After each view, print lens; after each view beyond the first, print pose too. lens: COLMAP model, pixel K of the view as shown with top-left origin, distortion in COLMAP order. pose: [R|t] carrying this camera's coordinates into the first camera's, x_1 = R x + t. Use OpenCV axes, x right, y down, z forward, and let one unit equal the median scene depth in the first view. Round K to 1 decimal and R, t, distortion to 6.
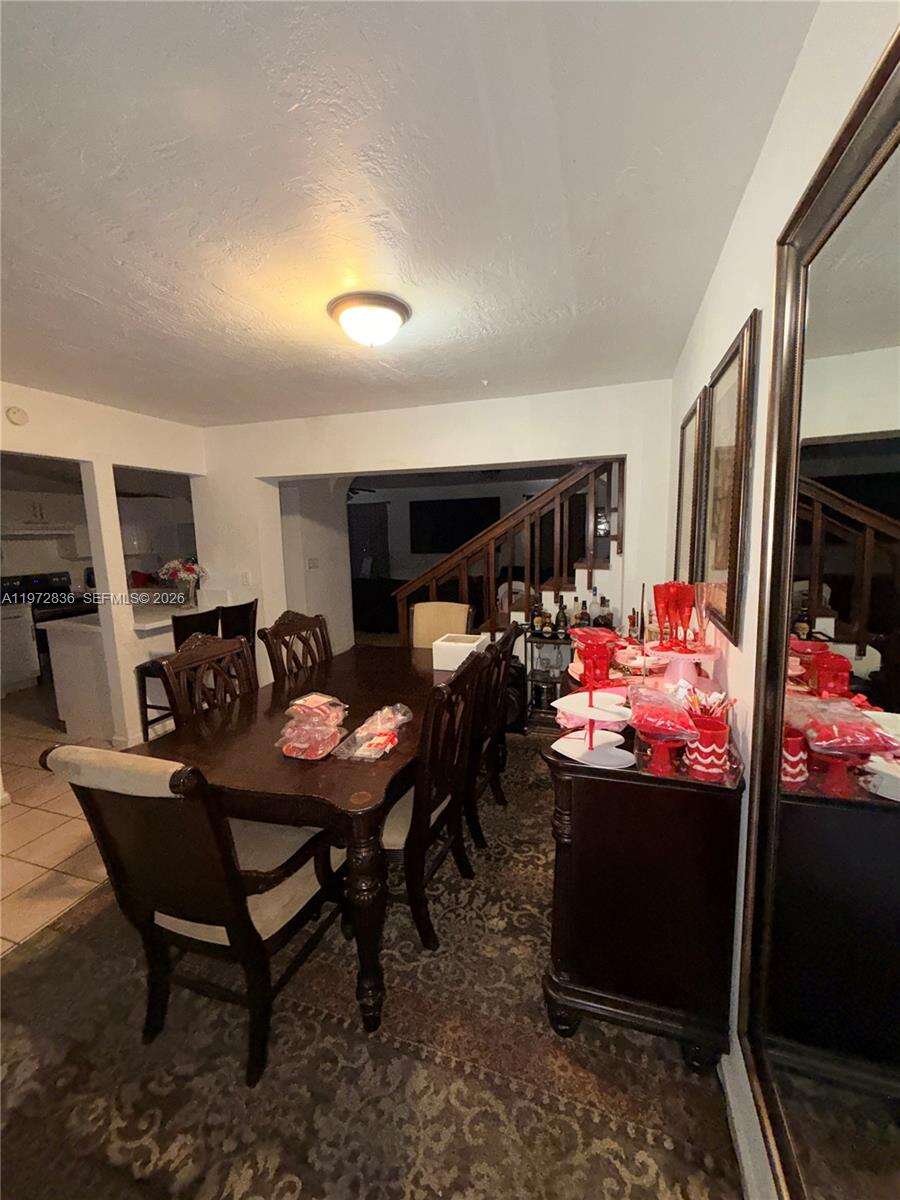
lens RADIAL K [[483.6, 0, 450.3], [0, 483.6, 598.5], [0, 0, 1]] dist [-0.002309, -0.000381]
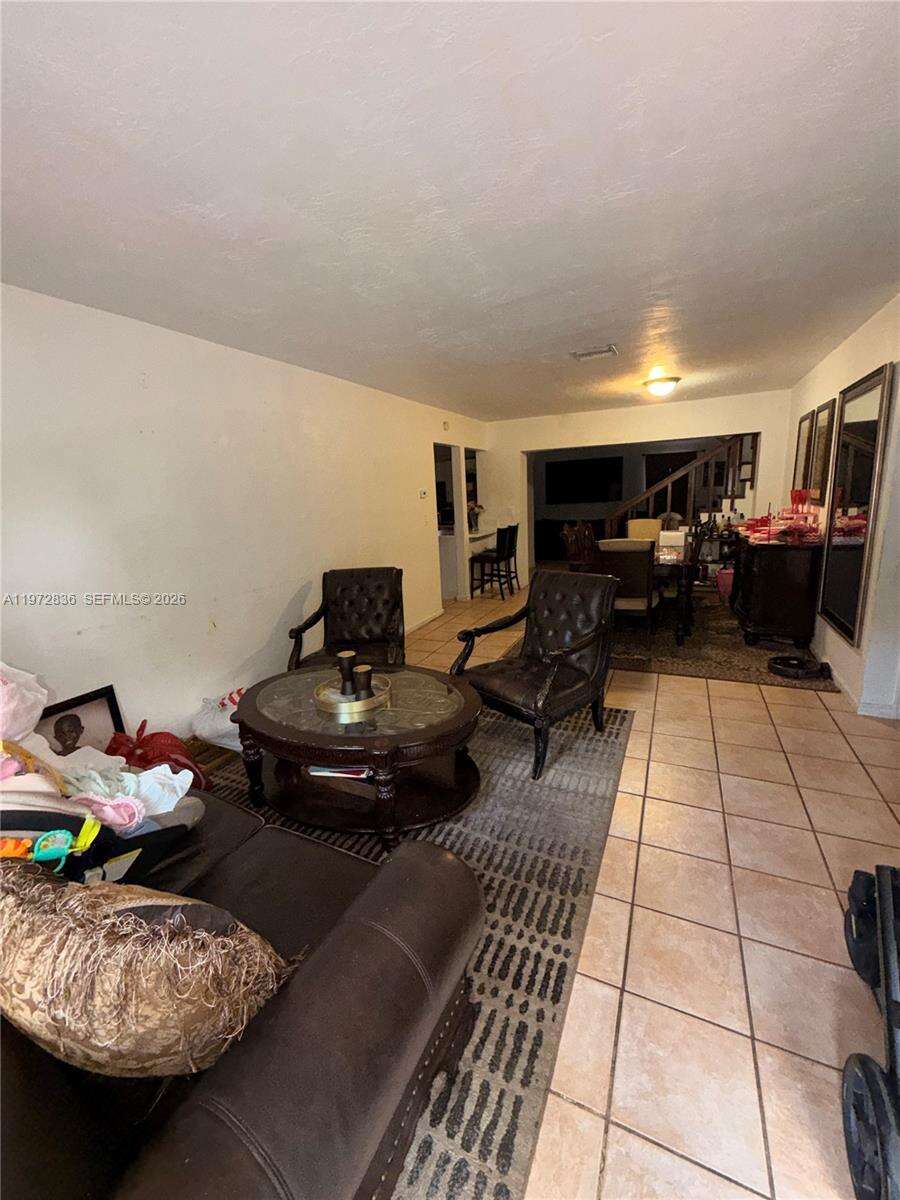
lens RADIAL K [[483.6, 0, 451.3], [0, 483.6, 597.5], [0, 0, 1]] dist [-0.002309, -0.000381]
pose [[0.992118, 0.001089, -0.125303, -0.493932], [0.008216, 0.997245, 0.073724, 0.157231], [0.125038, -0.074172, 0.989376, -0.863127]]
